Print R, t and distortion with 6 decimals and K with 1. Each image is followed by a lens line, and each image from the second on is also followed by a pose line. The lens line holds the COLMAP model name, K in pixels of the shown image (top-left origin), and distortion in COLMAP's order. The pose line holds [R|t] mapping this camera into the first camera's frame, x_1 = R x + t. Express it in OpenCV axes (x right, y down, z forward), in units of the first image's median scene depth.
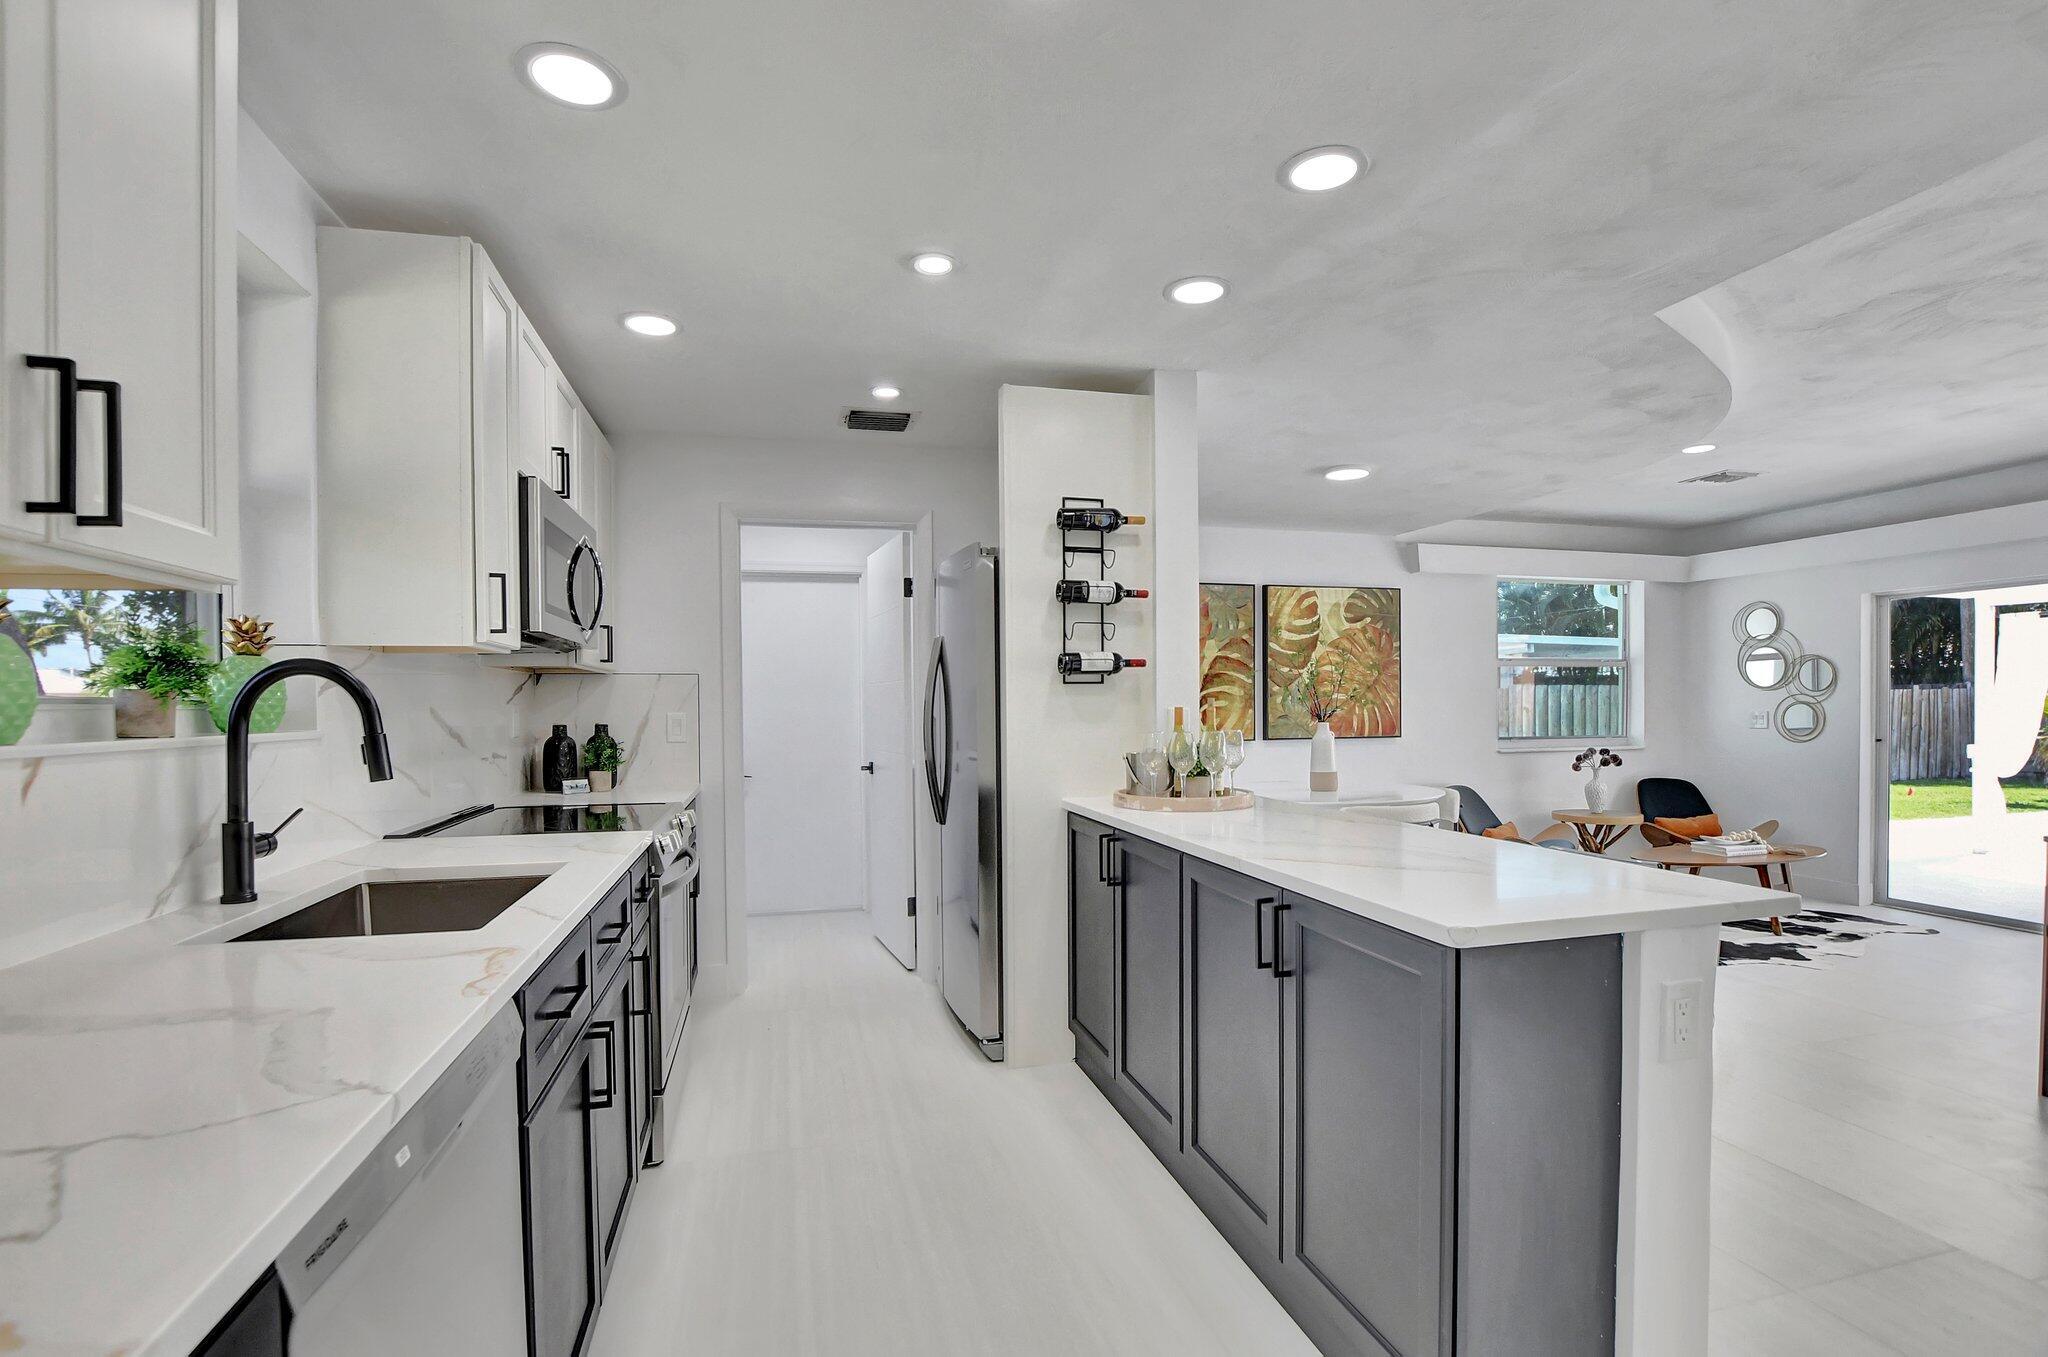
lens RADIAL K [[920.0, 0, 1005.7], [0, 920.0, 719.7], [0, 0, 1]] dist [-0.017192, -0.006258]
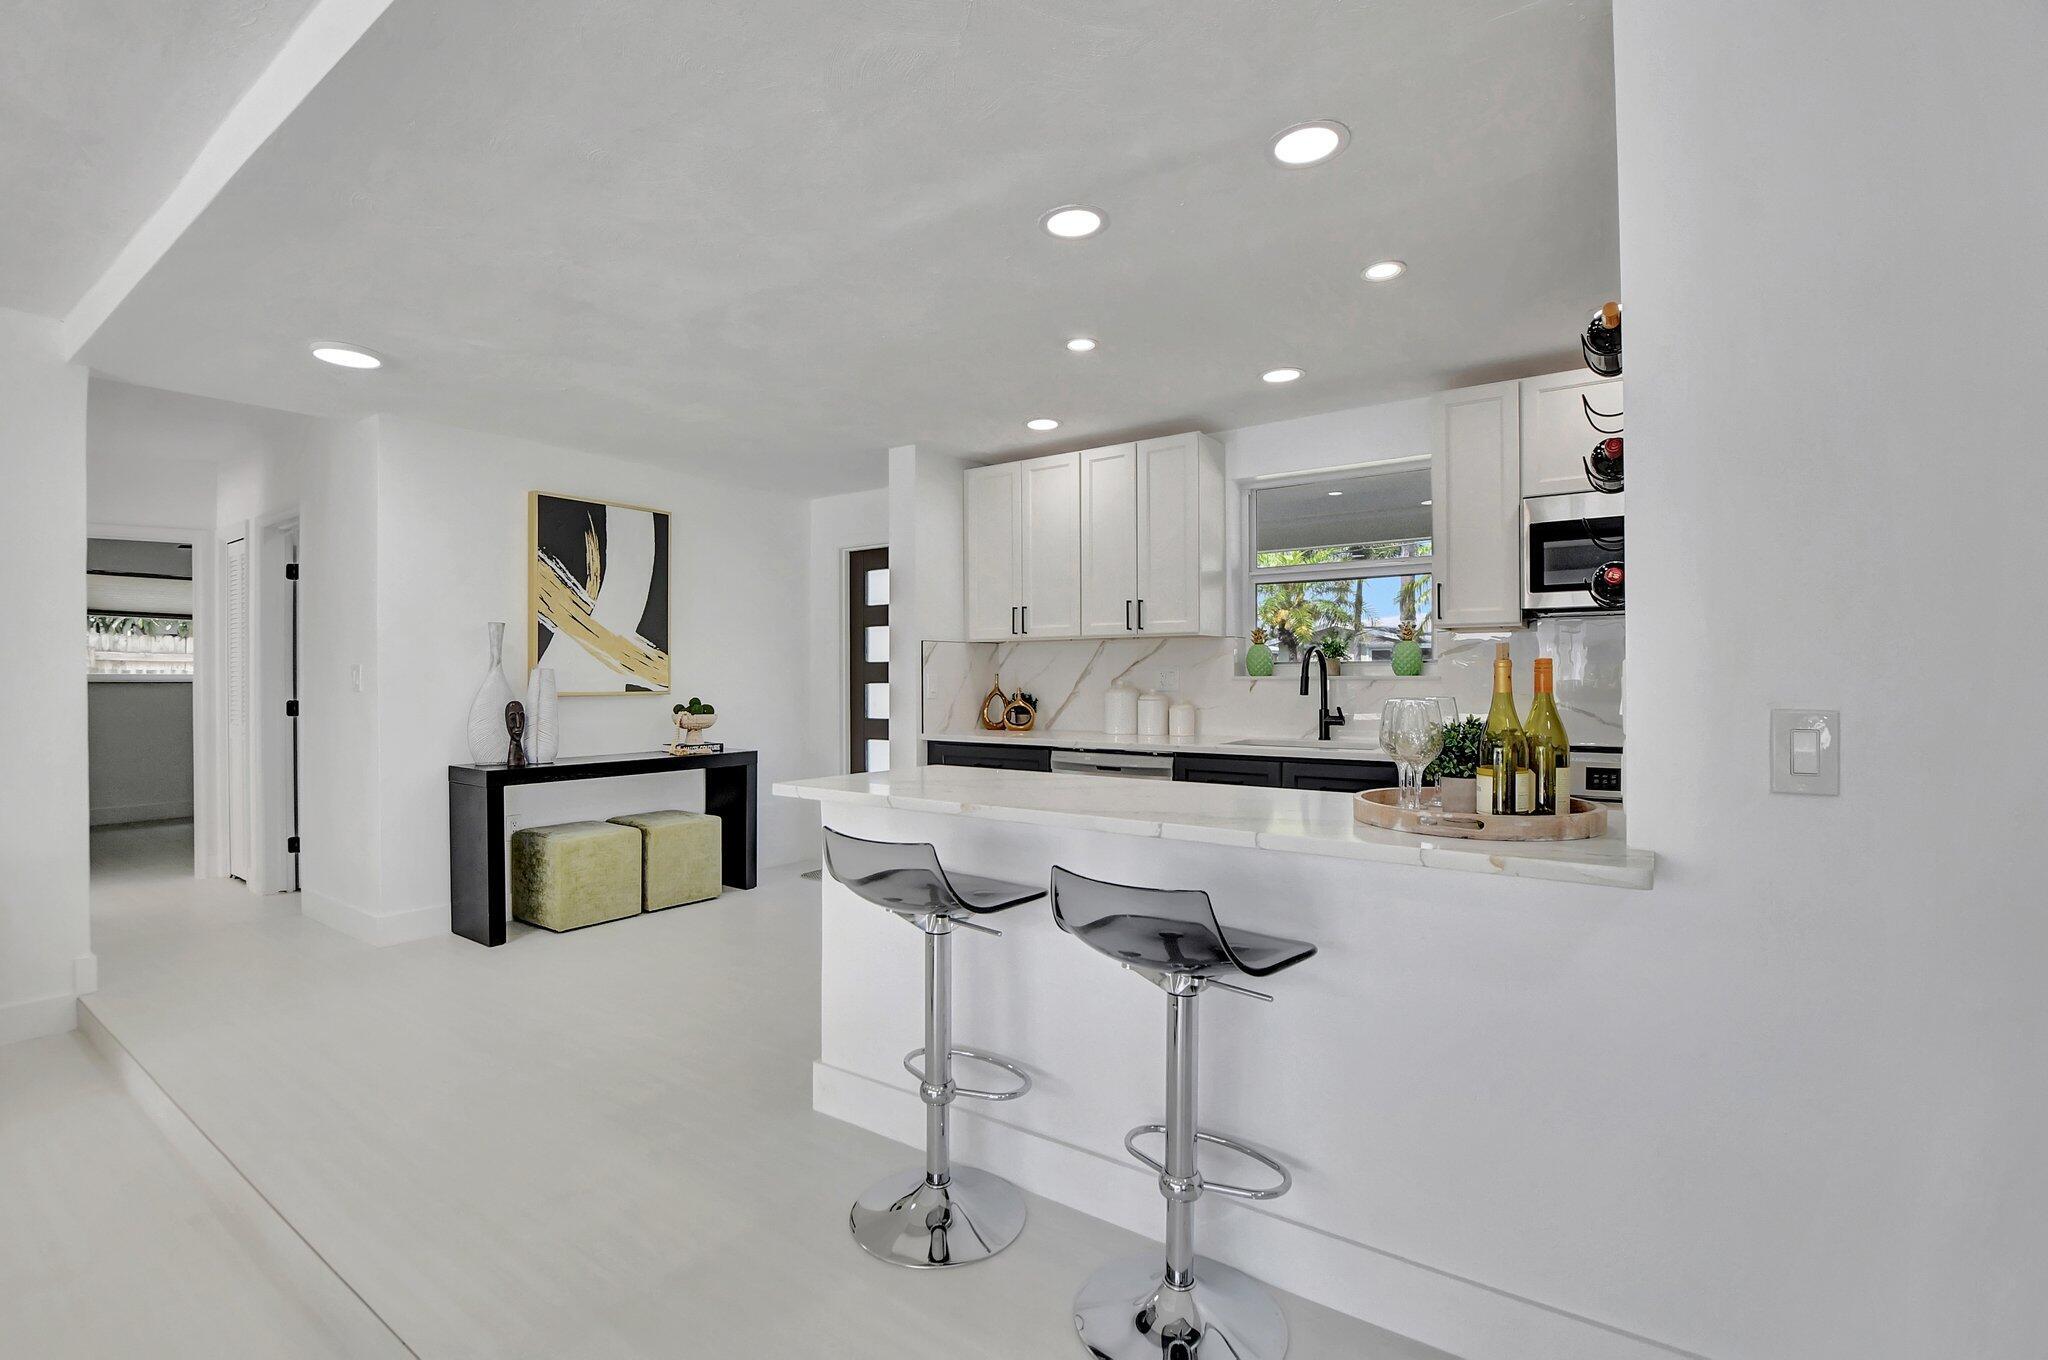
lens RADIAL K [[899.0, 0, 1018.9], [0, 899.0, 689.0], [0, 0, 1]] dist [-0.025502, 0.000017]
pose [[-0.754585, 0.019109, -0.655924, 0.375528], [-0.001925, 0.999507, 0.031333, -0.005962], [0.656200, 0.024906, -0.754176, 0.593693]]
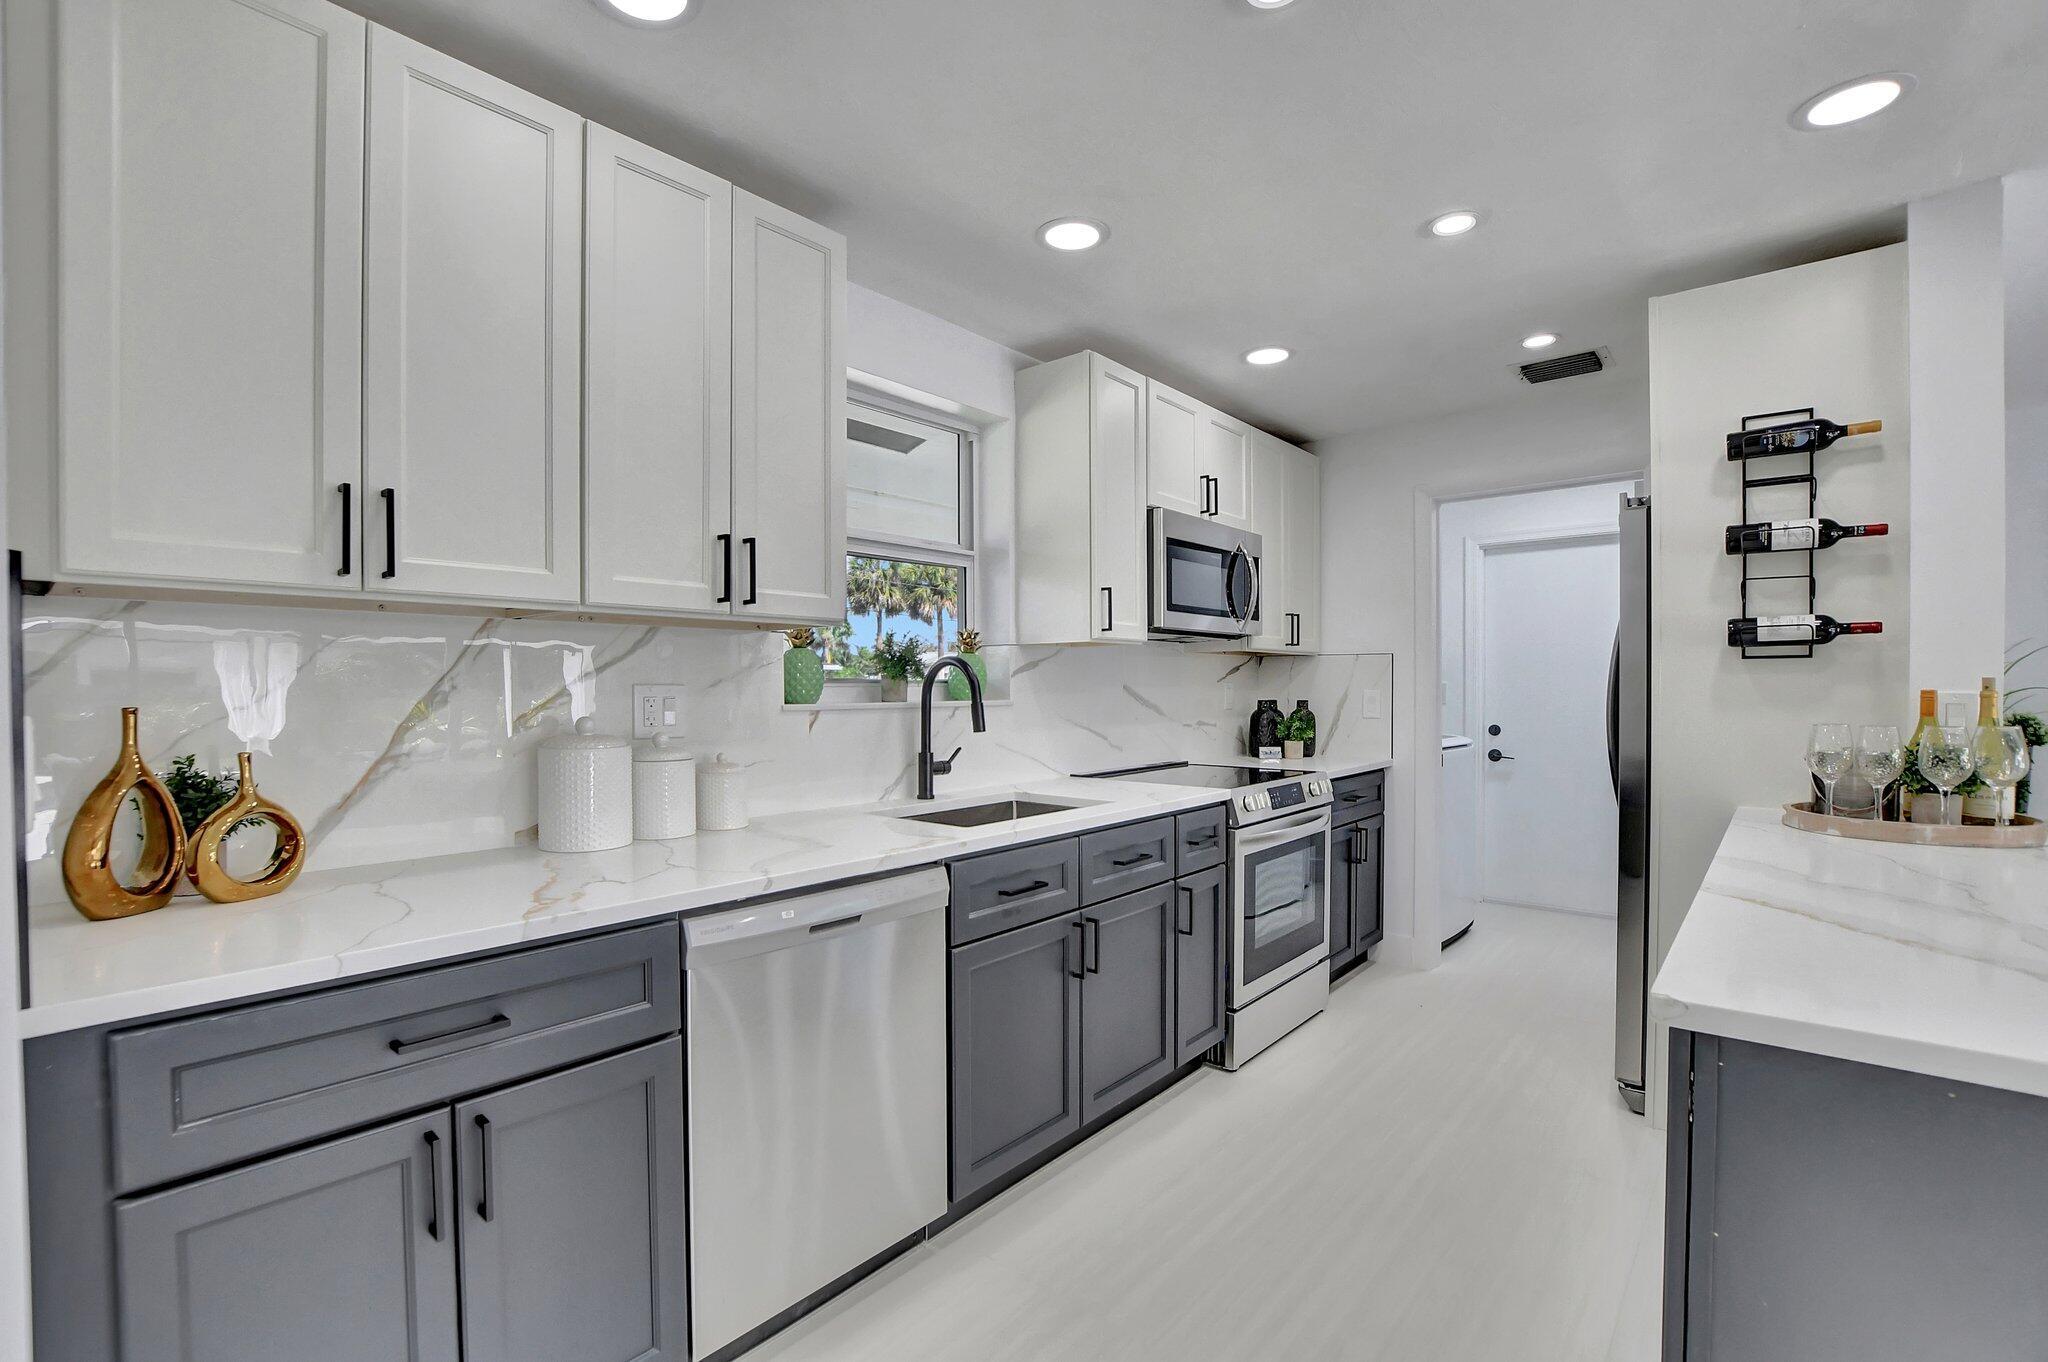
lens RADIAL K [[915.7, 0, 1007.6], [0, 915.7, 693.8], [0, 0, 1]] dist [-0.027582, 0.000589]
pose [[0.574824, 0.013810, -0.818160, 0.166051], [-0.014974, 0.999868, 0.006357, -0.002696], [0.818140, 0.008597, 0.574955, 0.031593]]
